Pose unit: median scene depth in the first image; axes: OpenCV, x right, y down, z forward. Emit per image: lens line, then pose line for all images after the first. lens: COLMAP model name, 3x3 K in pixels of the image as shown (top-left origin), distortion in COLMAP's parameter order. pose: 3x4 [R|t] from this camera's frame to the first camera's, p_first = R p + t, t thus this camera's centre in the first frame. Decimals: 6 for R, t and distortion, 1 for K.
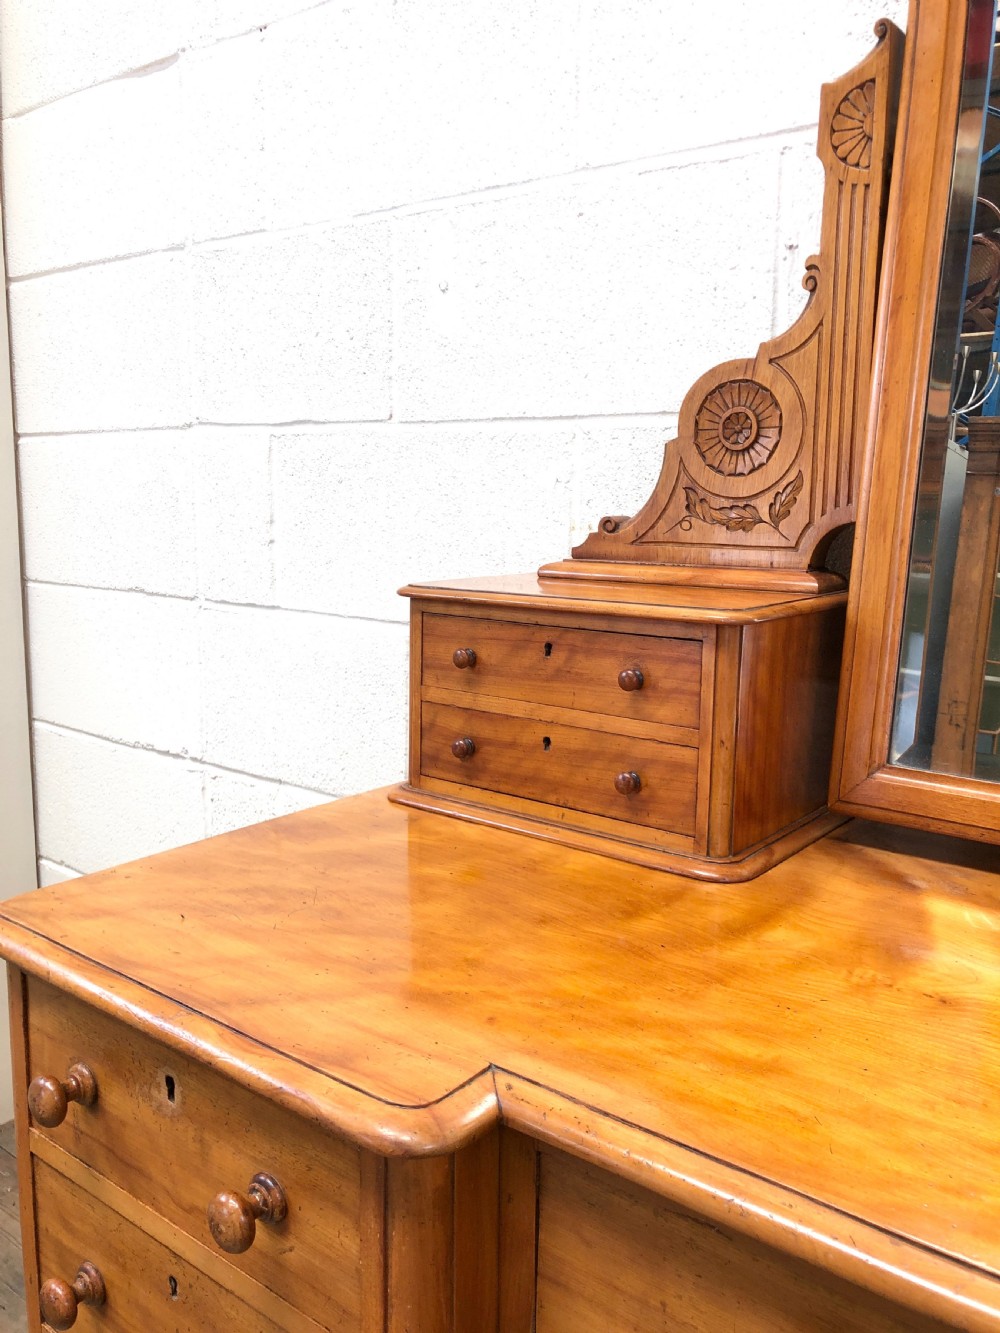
lens RADIAL K [[1097.0, 0, 493.3], [0, 1097.0, 653.7], [0, 0, 1]] dist [0.015727, -0.013687]
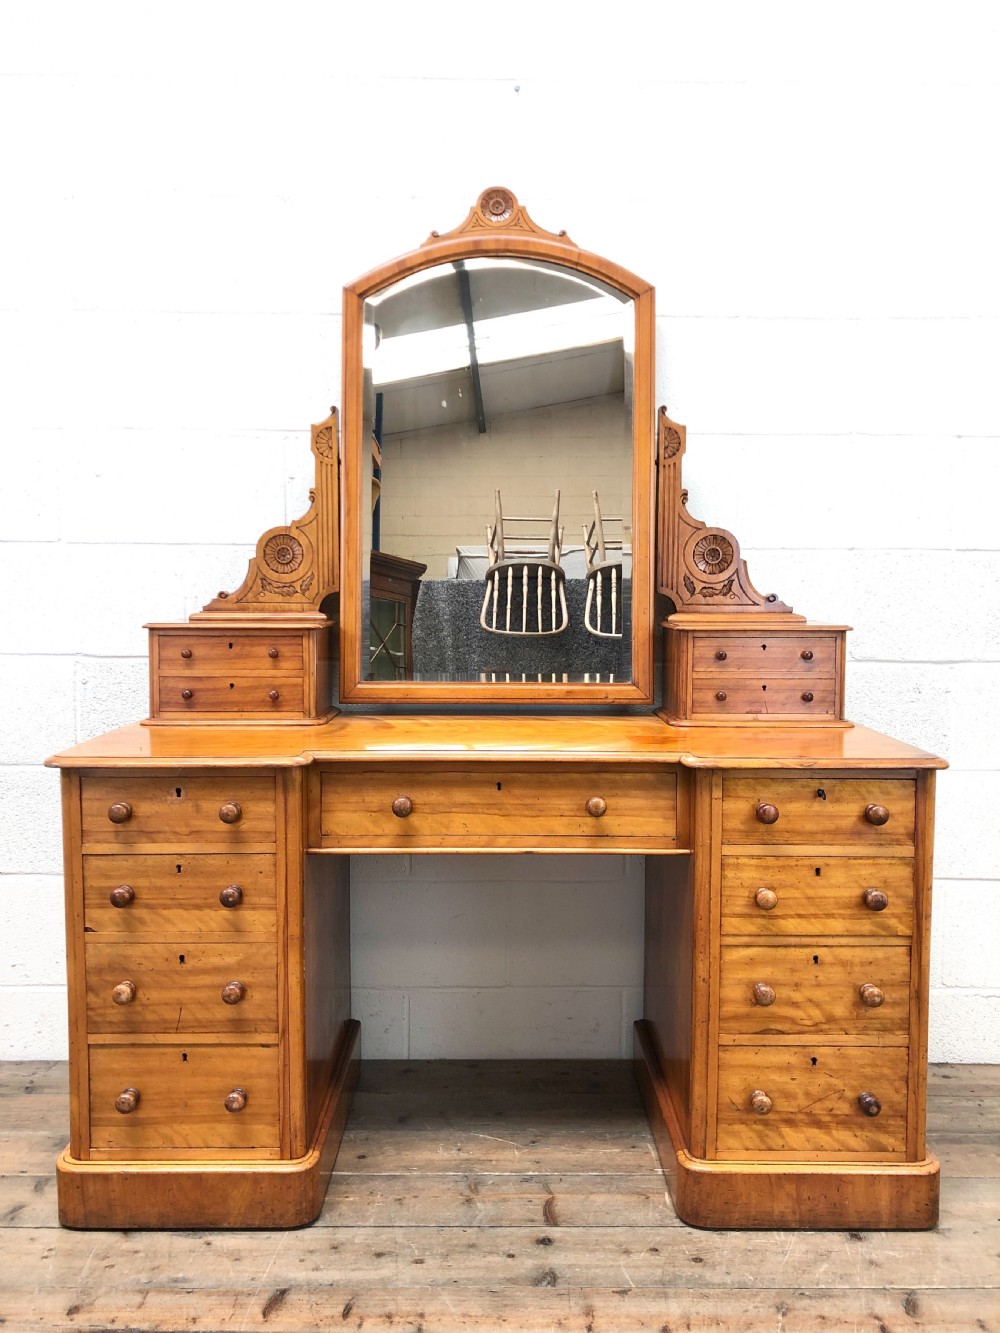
lens RADIAL K [[1097.0, 0, 495.8], [0, 1097.0, 658.0], [0, 0, 1]] dist [0.015727, -0.013687]
pose [[0.781607, -0.051612, 0.621632, -0.971694], [0.097566, 0.994420, -0.040111, 0.171707], [-0.616094, 0.092002, 0.782282, -1.207898]]
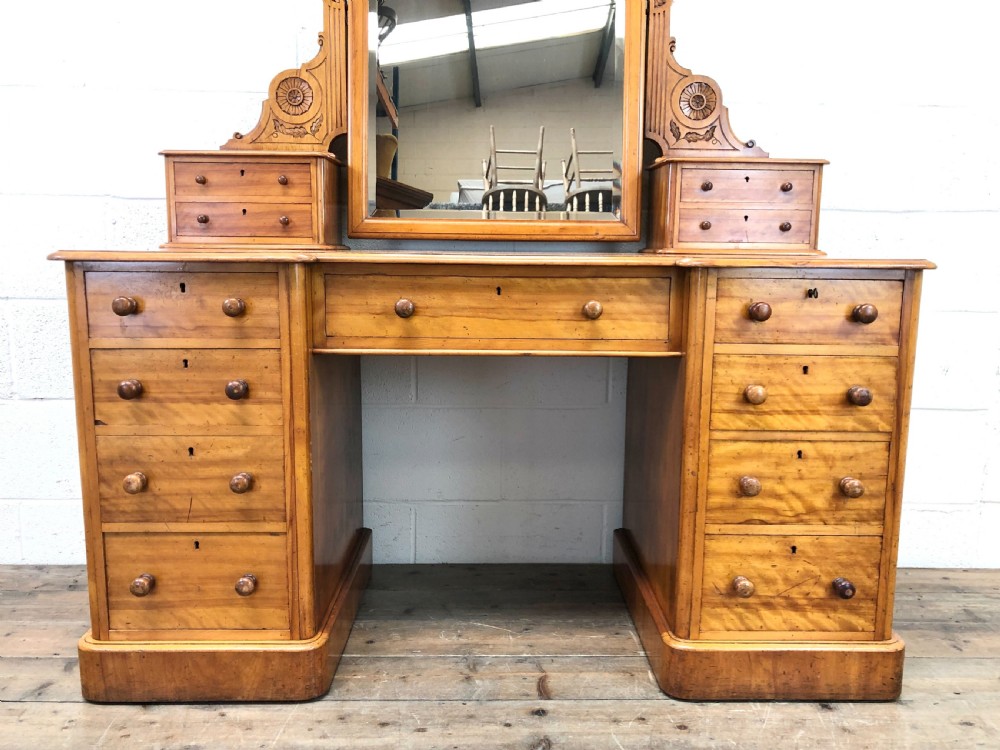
lens RADIAL K [[822.9, 0, 504.1], [0, 822.9, 377.1], [0, 0, 1]] dist [0.015727, -0.013687]
pose [[0.769318, -0.100639, 0.630890, -0.716113], [0.091528, 0.994690, 0.047060, 0.420150], [-0.632276, 0.021540, 0.774444, -0.819576]]
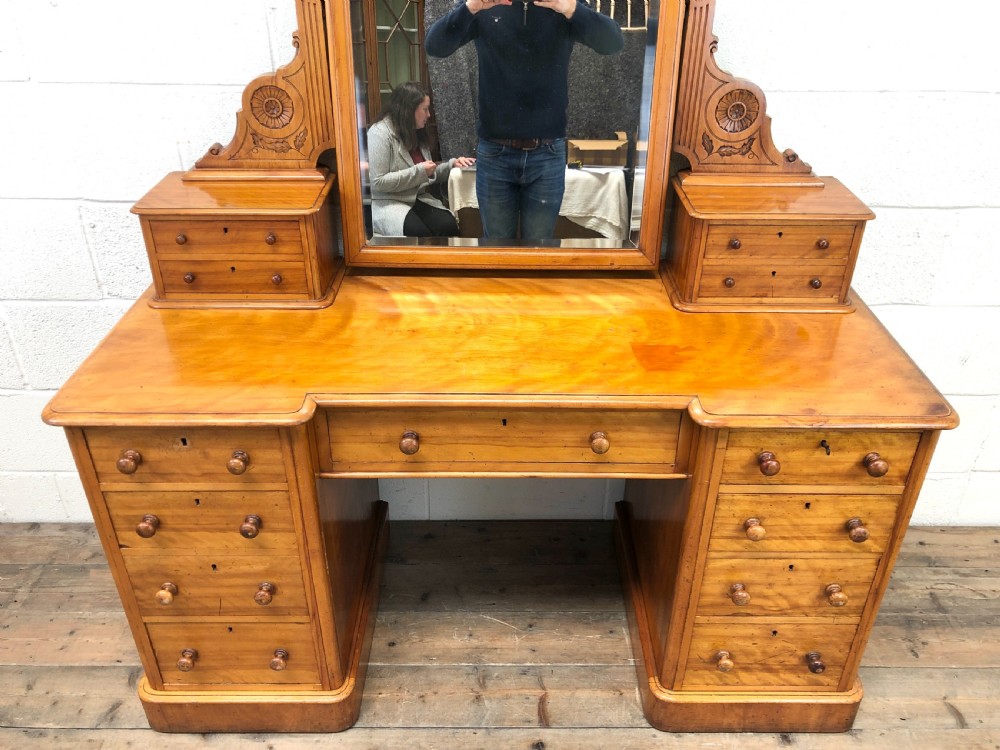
lens RADIAL K [[822.9, 0, 504.7], [0, 822.9, 374.2], [0, 0, 1]] dist [0.015727, -0.013687]
pose [[0.779888, -0.329348, 0.532263, -0.503746], [0.091531, 0.901239, 0.423546, -0.404308], [-0.619190, -0.281600, 0.733011, -0.701067]]
